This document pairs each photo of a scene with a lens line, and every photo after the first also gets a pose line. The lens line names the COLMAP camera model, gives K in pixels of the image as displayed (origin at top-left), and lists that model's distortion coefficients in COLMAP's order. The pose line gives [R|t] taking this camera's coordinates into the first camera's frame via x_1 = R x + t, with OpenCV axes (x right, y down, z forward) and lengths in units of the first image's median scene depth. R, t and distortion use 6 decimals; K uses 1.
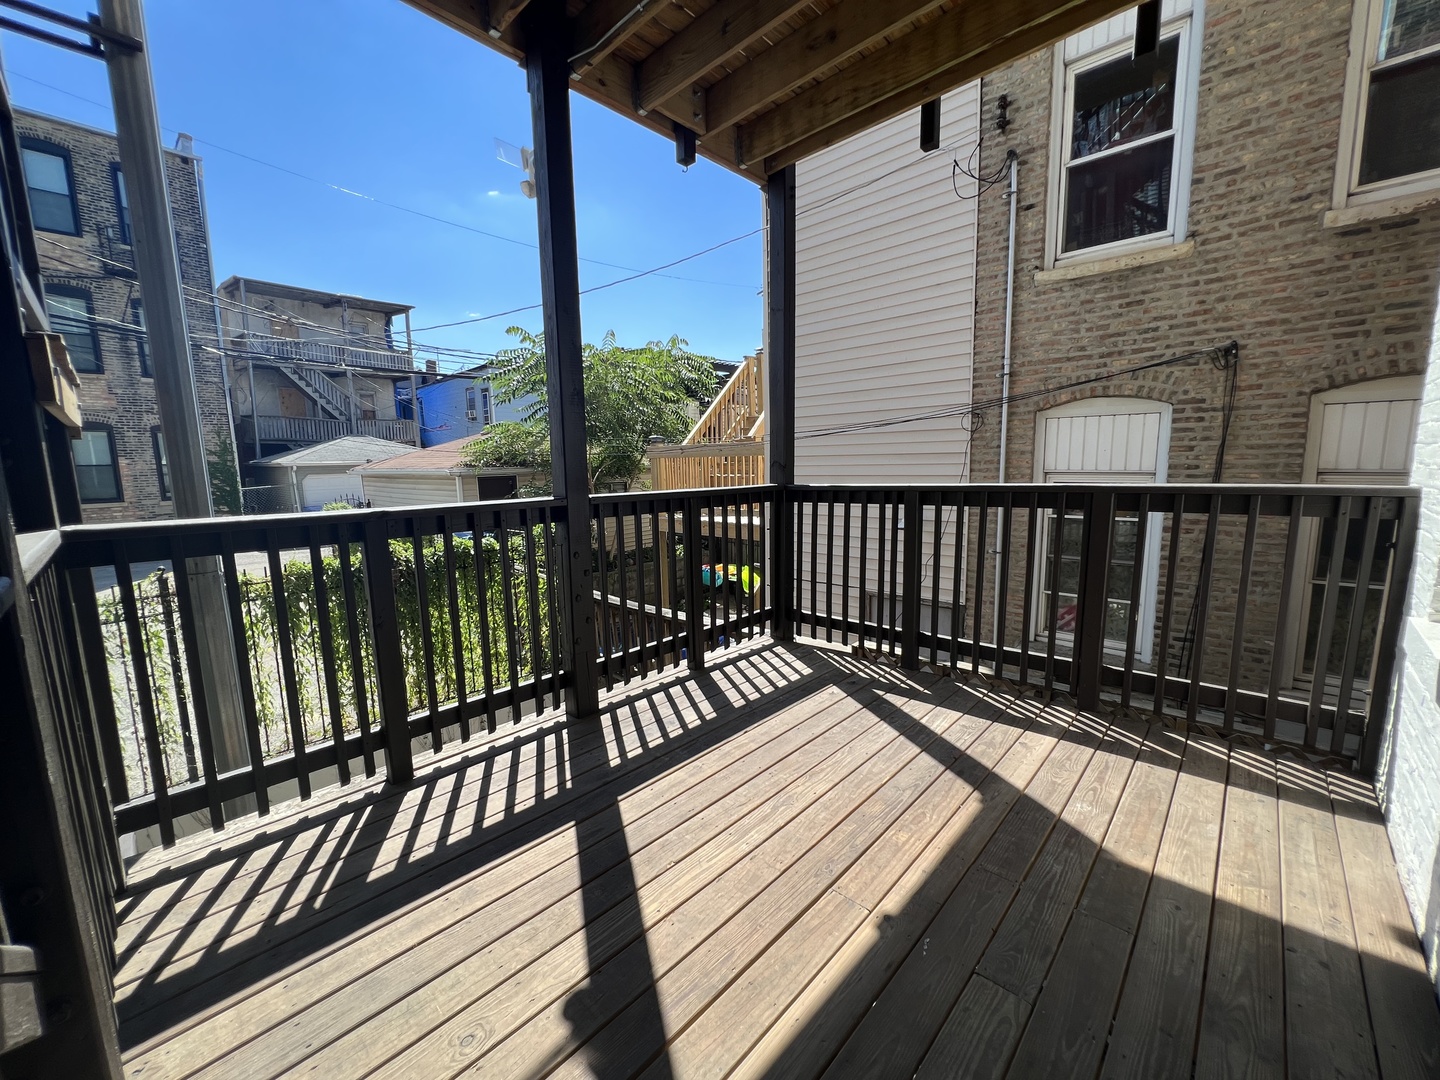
lens RADIAL K [[574.9, 0, 719.5], [0, 574.9, 538.6], [0, 0, 1]] dist [-0.008016, 0.000871]
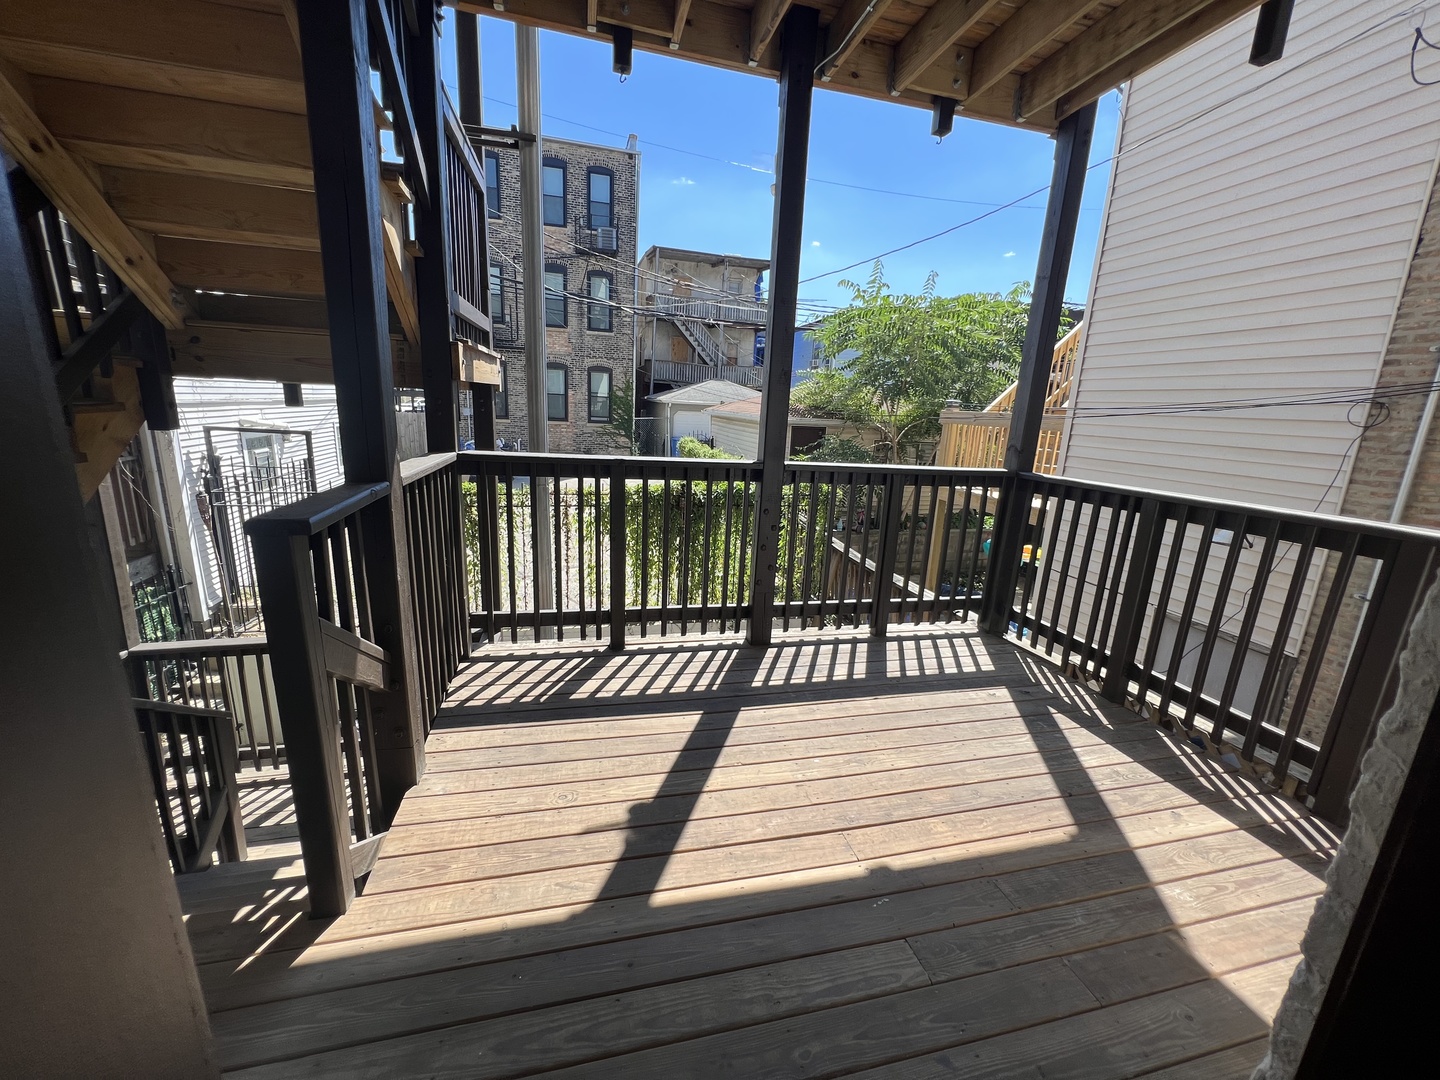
lens RADIAL K [[574.9, 0, 719.8], [0, 574.9, 547.7], [0, 0, 1]] dist [-0.008016, 0.000871]
pose [[0.841985, 0.186048, -0.506406, 0.245349], [-0.136076, 0.981545, 0.134359, -0.040492], [0.522058, -0.044219, 0.851763, -0.061307]]
